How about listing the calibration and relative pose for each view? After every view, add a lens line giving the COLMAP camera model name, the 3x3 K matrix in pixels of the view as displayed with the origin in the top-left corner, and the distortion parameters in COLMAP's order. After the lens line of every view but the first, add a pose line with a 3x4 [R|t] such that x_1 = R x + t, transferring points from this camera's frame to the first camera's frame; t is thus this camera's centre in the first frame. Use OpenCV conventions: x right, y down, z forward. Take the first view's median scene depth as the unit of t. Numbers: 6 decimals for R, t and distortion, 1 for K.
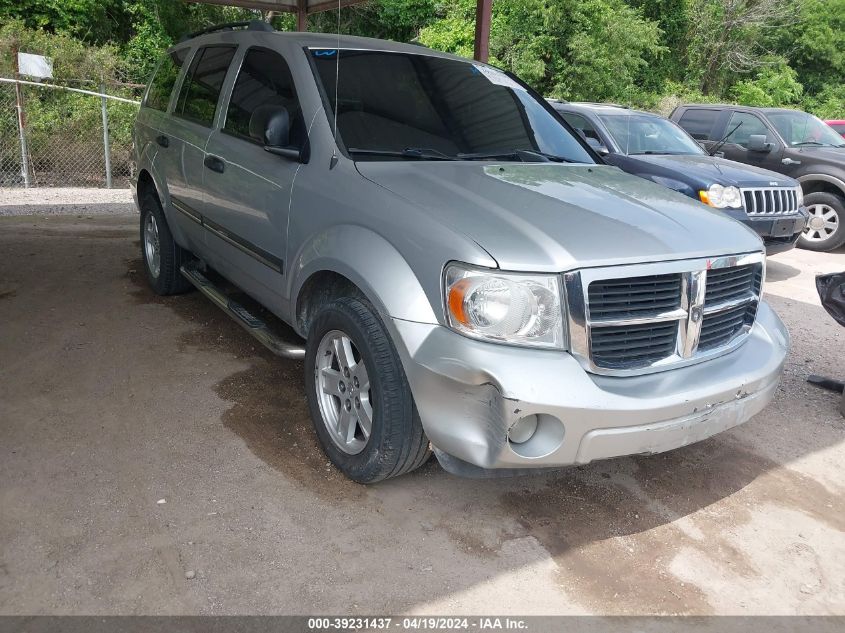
lens RADIAL K [[658.3, 0, 422.3], [0, 658.3, 305.0], [0, 0, 1]] dist [-0.009030, -0.004992]
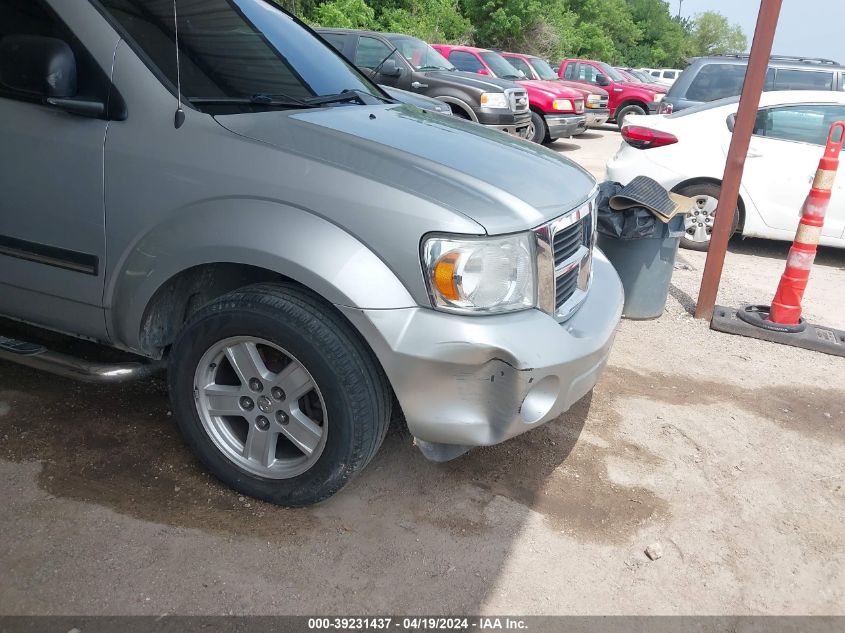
lens RADIAL K [[669.2, 0, 422.5], [0, 669.2, 316.5], [0, 0, 1]] dist [-0.002504, -0.105413]
pose [[0.816301, -0.205215, 0.539944, -0.372274], [0.137861, 0.976965, 0.162891, -0.083491], [-0.560934, -0.058531, 0.825789, 0.216628]]
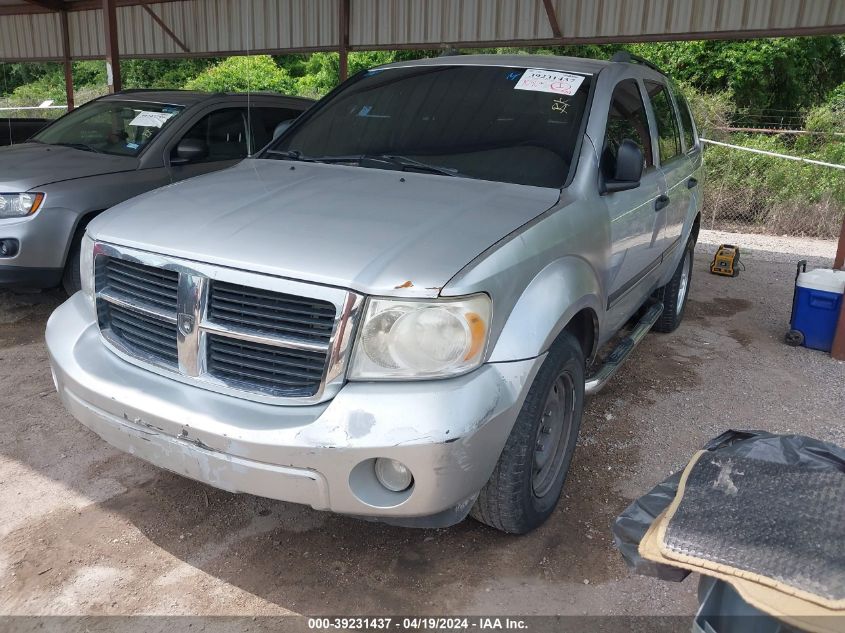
lens RADIAL K [[652.6, 0, 422.5], [0, 652.6, 316.5], [0, 0, 1]] dist [0.004615, 0.010044]
pose [[0.492440, 0.223834, -0.841071, 1.114832], [-0.276057, 0.956635, 0.092960, -0.139564], [0.825406, 0.186407, 0.532877, 0.689290]]
